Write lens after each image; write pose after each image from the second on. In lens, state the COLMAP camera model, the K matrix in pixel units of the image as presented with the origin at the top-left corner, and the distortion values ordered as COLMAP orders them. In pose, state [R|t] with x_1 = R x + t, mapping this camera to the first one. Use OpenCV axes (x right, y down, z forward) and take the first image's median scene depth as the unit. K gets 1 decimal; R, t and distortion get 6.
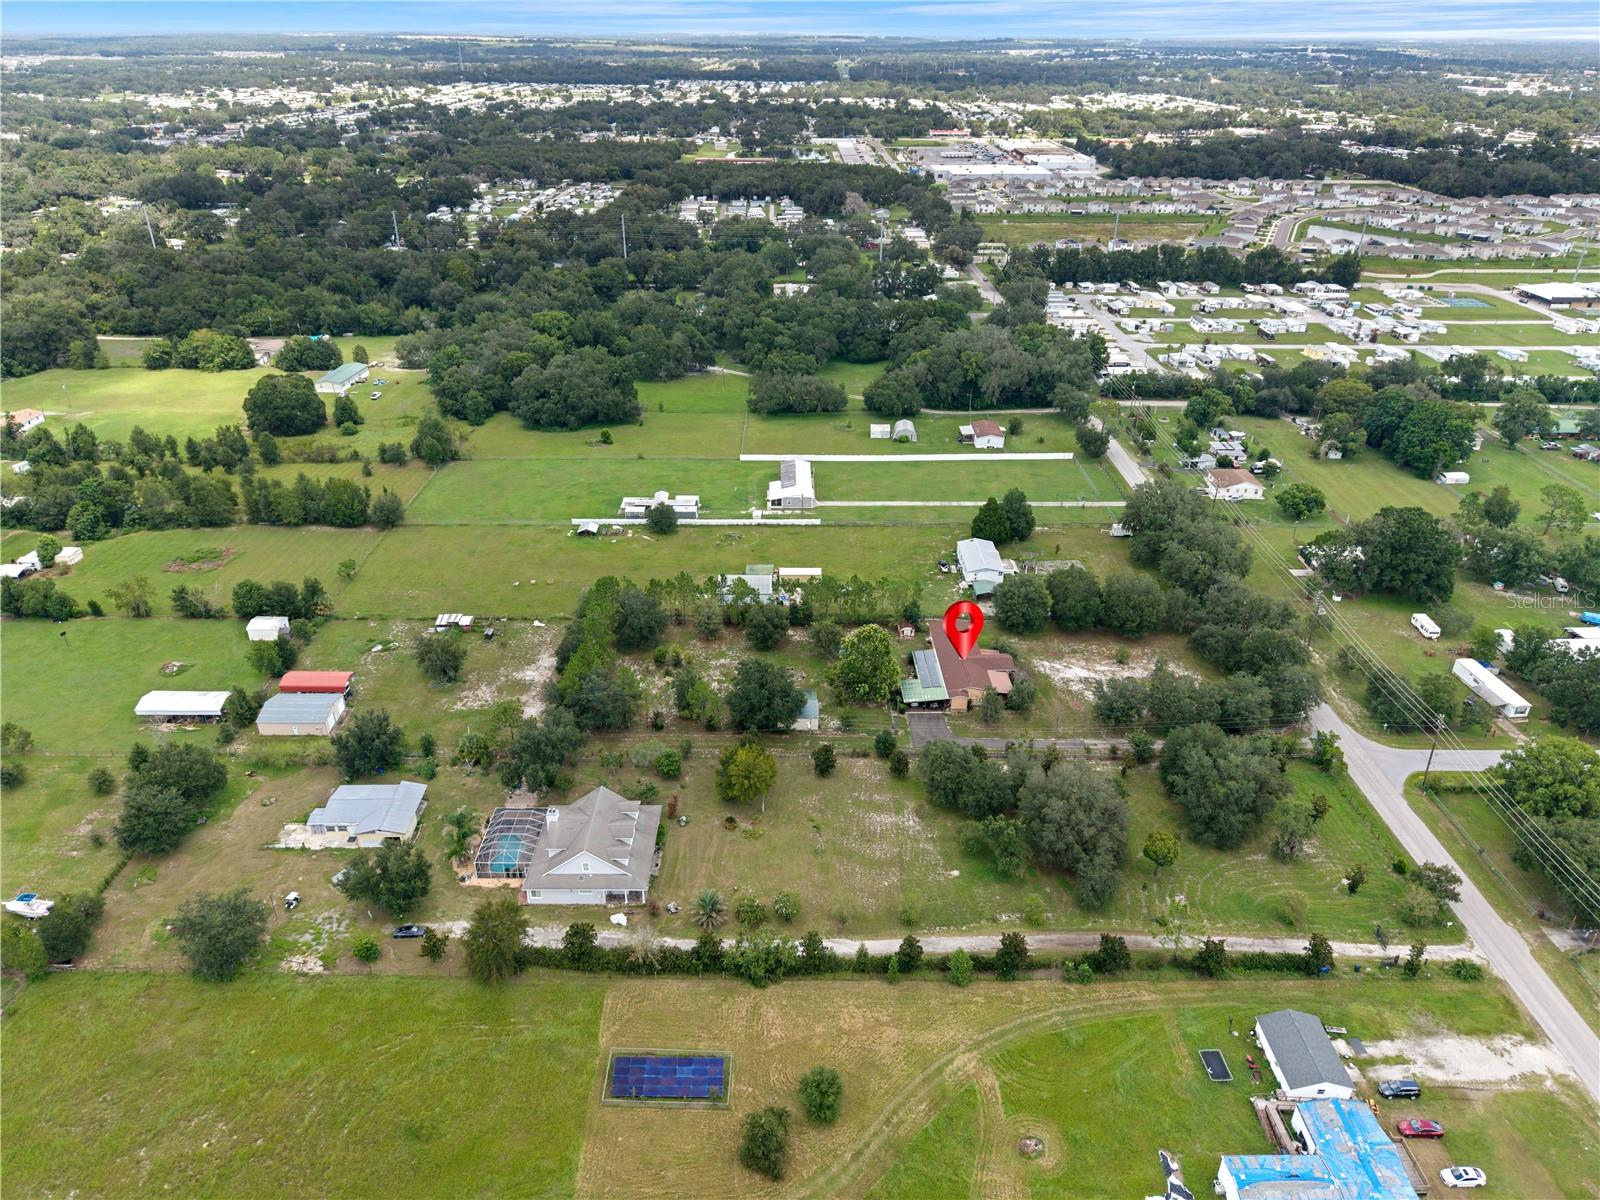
lens RADIAL K [[1077.3, 0, 792.4], [0, 1077.3, 602.6], [0, 0, 1]] dist [0.057506, -0.082234]
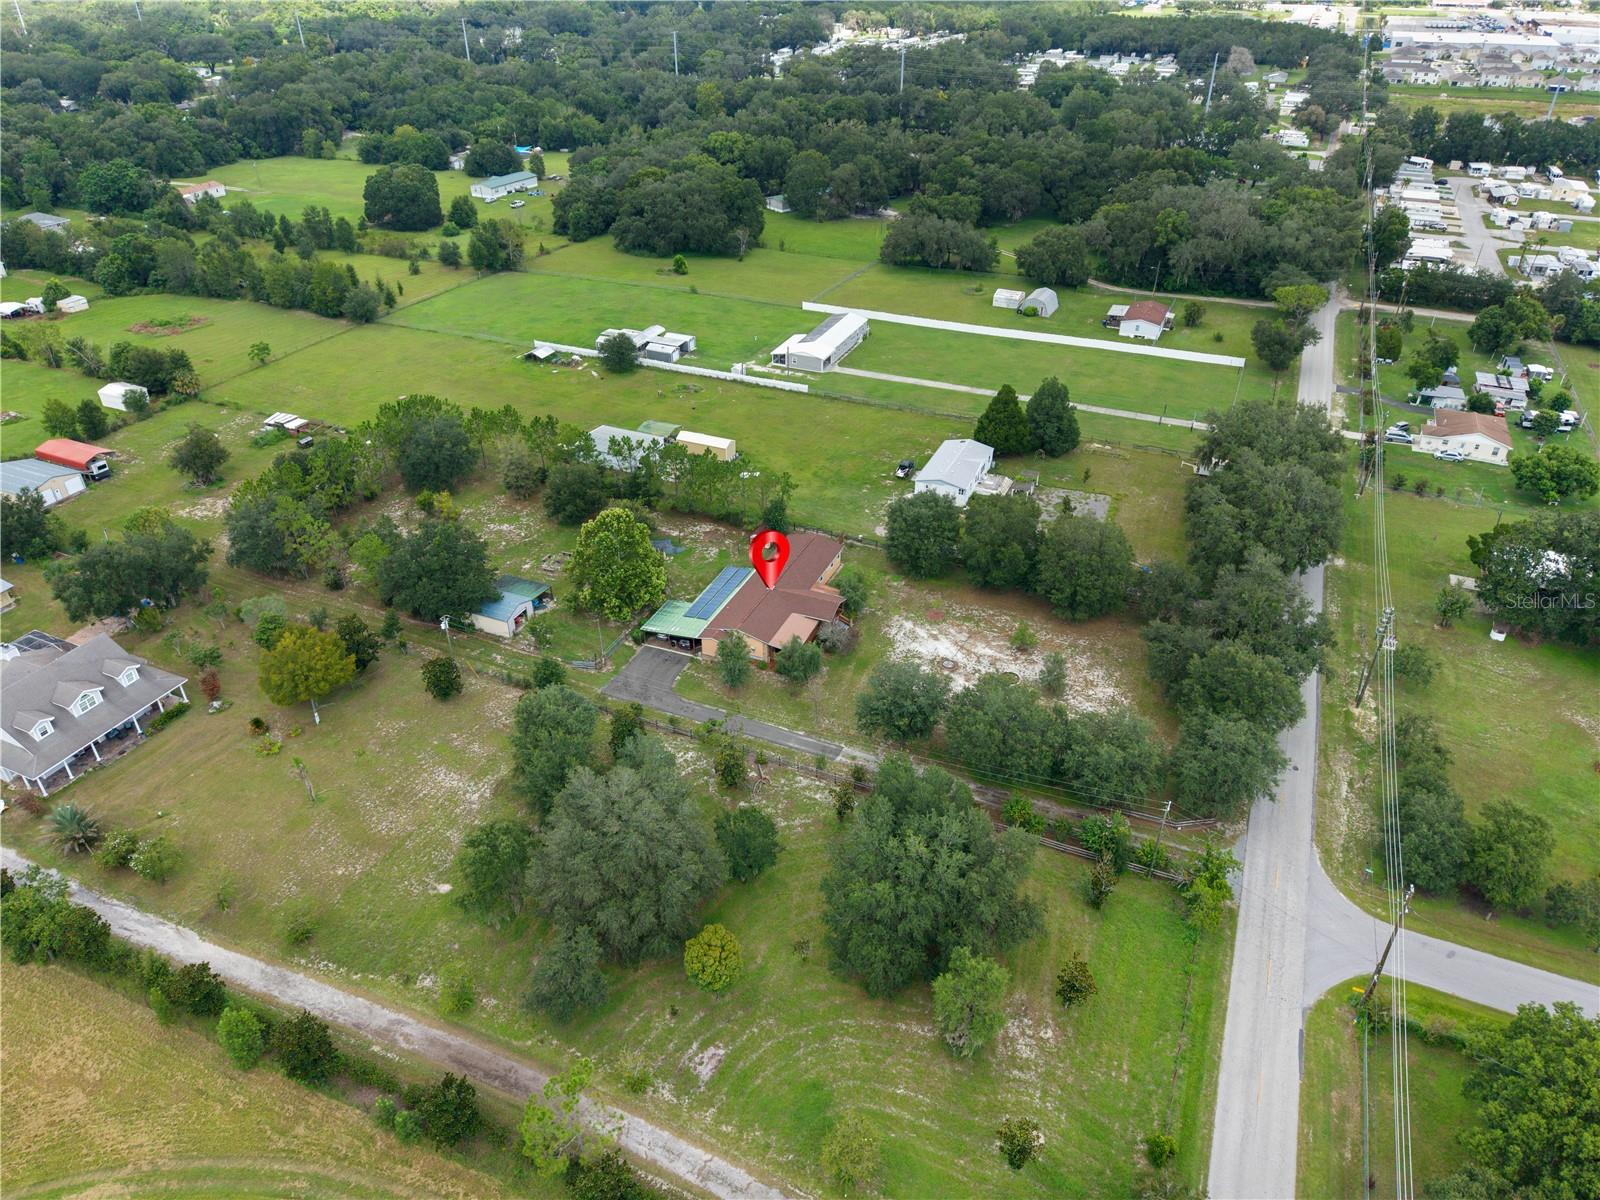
lens RADIAL K [[1068.9, 0, 800.0], [0, 1068.9, 600.0], [0, 0, 1]] dist [0.008734, -0.005056]
pose [[0.913502, 0.216916, -0.344182, 0.296337], [-0.186970, 0.975208, 0.118372, -0.017249], [0.361326, -0.043782, 0.931411, 0.279712]]
